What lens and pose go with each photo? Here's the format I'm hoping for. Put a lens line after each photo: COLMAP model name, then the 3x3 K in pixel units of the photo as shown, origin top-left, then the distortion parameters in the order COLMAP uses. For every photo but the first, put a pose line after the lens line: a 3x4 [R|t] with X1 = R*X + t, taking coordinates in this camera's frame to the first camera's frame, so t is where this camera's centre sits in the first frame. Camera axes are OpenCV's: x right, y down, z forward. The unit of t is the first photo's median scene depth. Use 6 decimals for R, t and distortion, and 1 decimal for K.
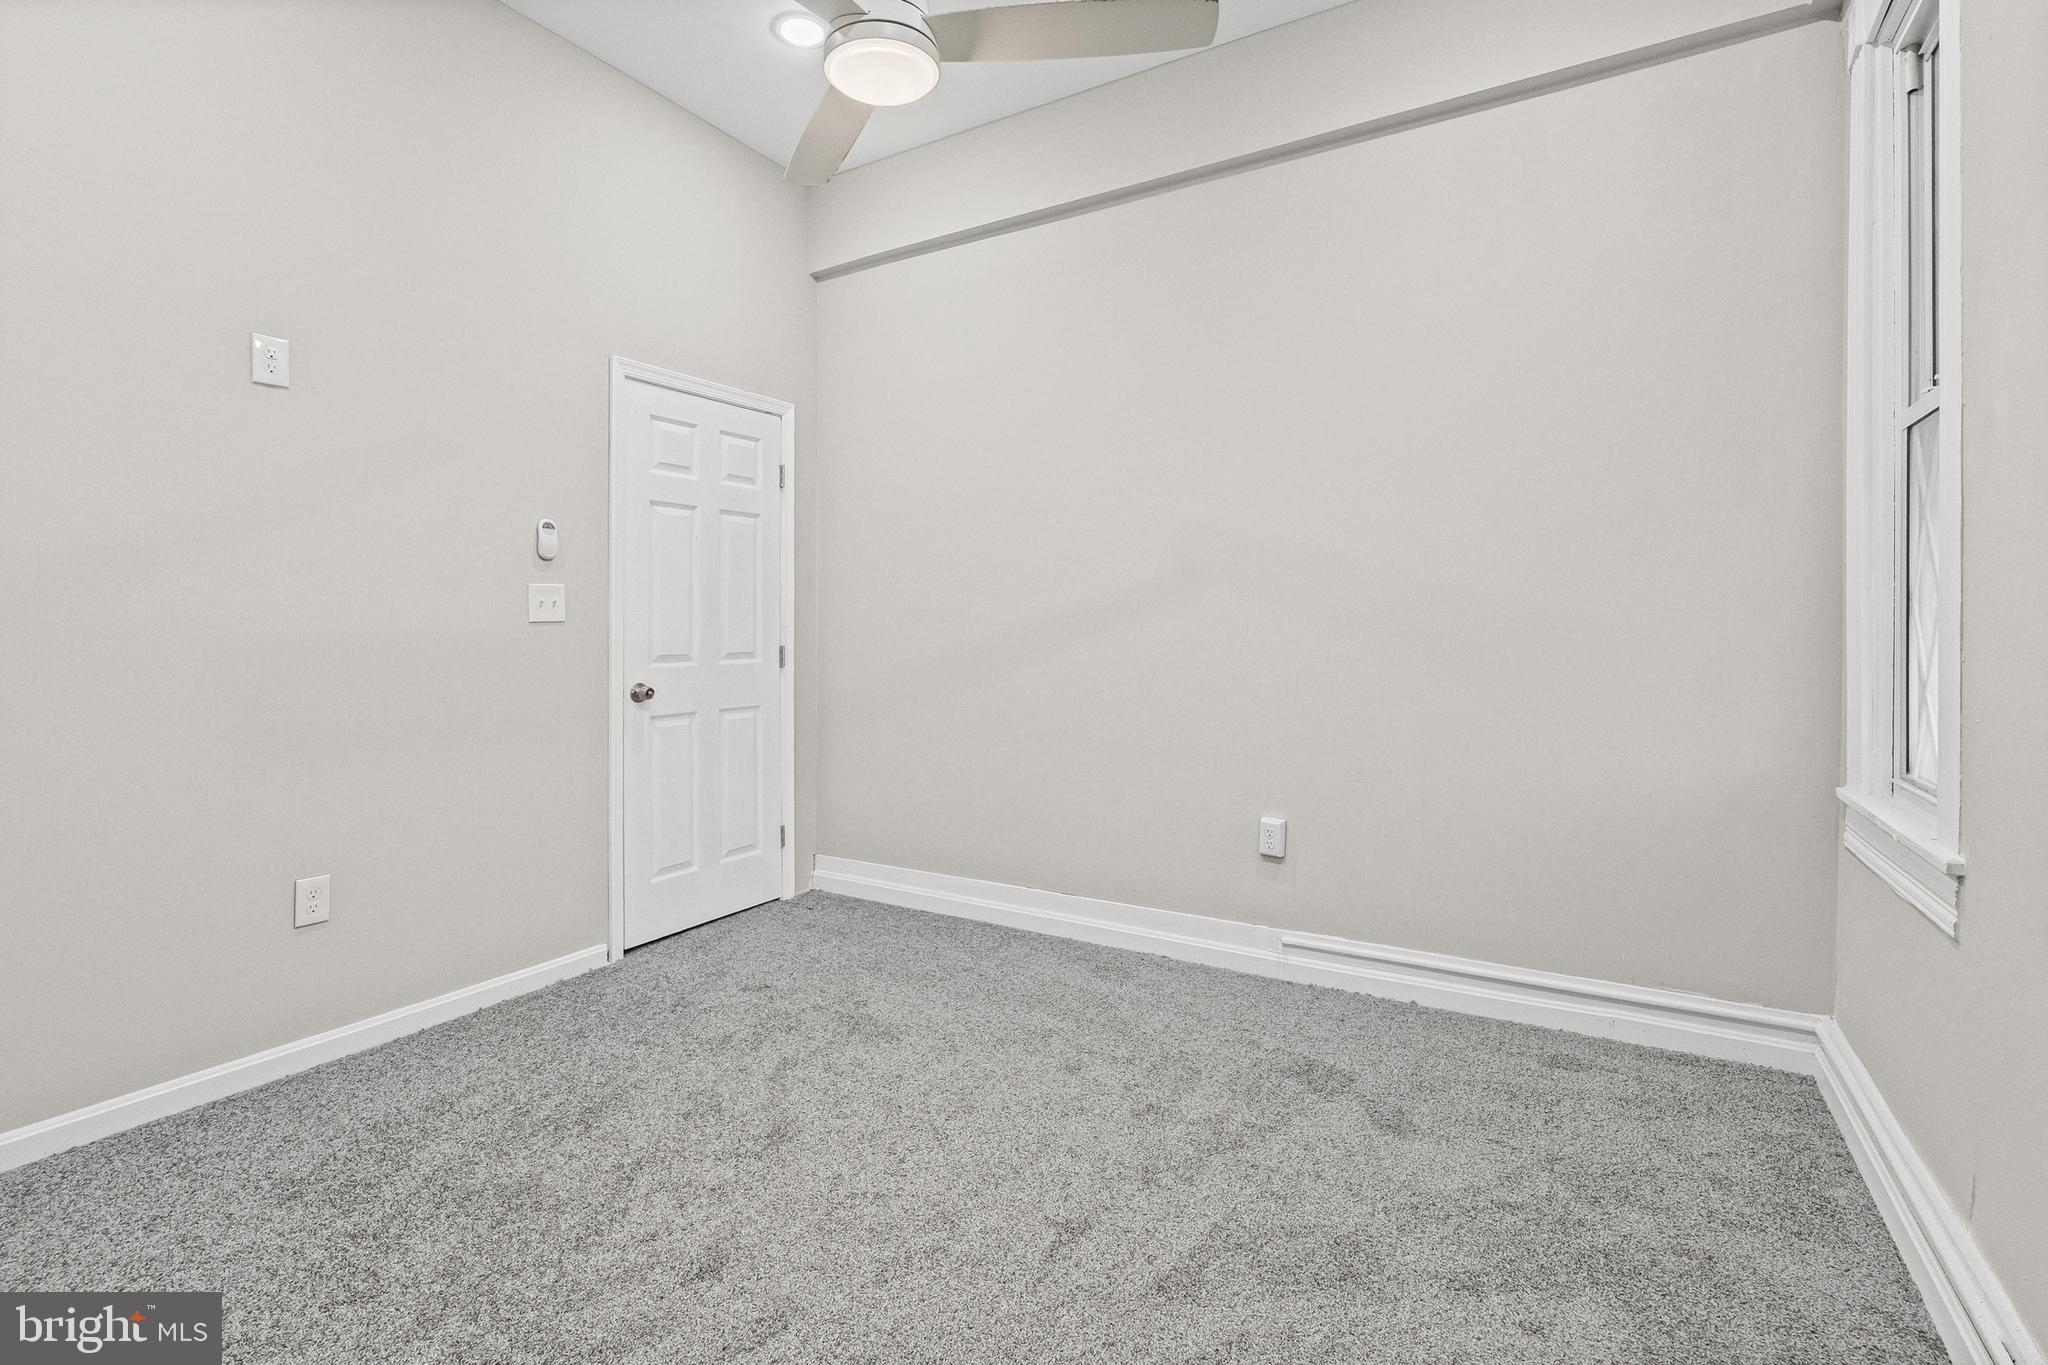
lens RADIAL K [[935.1, 0, 1032.2], [0, 935.1, 653.7], [0, 0, 1]] dist [-0.002516, -0.000419]
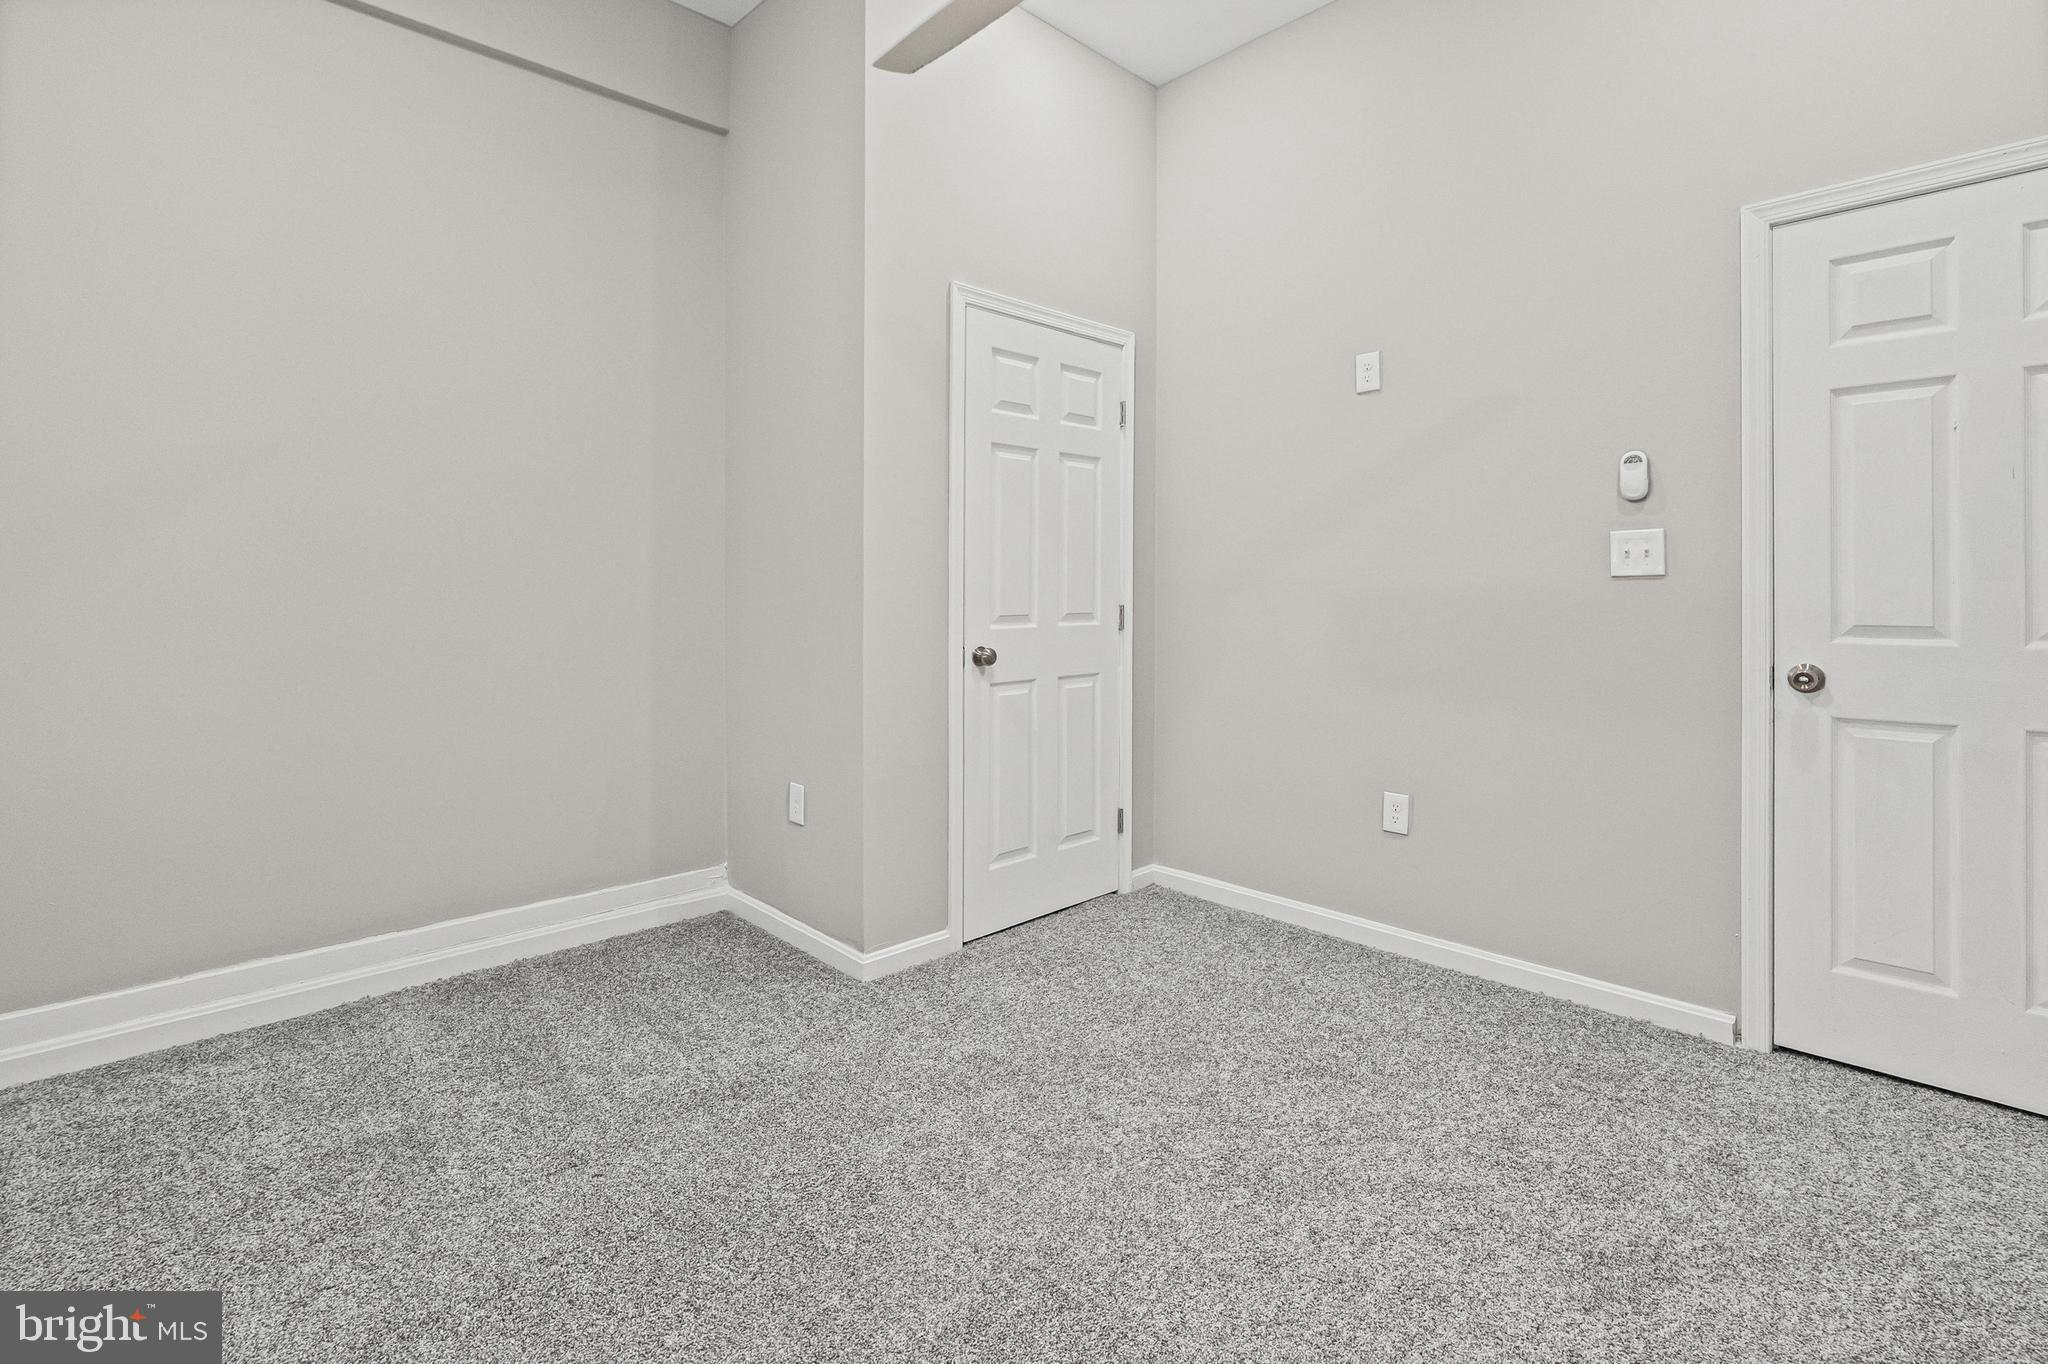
lens RADIAL K [[972.6, 0, 1030.5], [0, 972.6, 582.2], [0, 0, 1]] dist [-0.002825, 0.000010]
pose [[-0.258488, 0.001803, -0.966013, 0.442161], [-0.018797, 0.999800, 0.006896, -0.024437], [0.965831, 0.019940, -0.258403, 0.699714]]
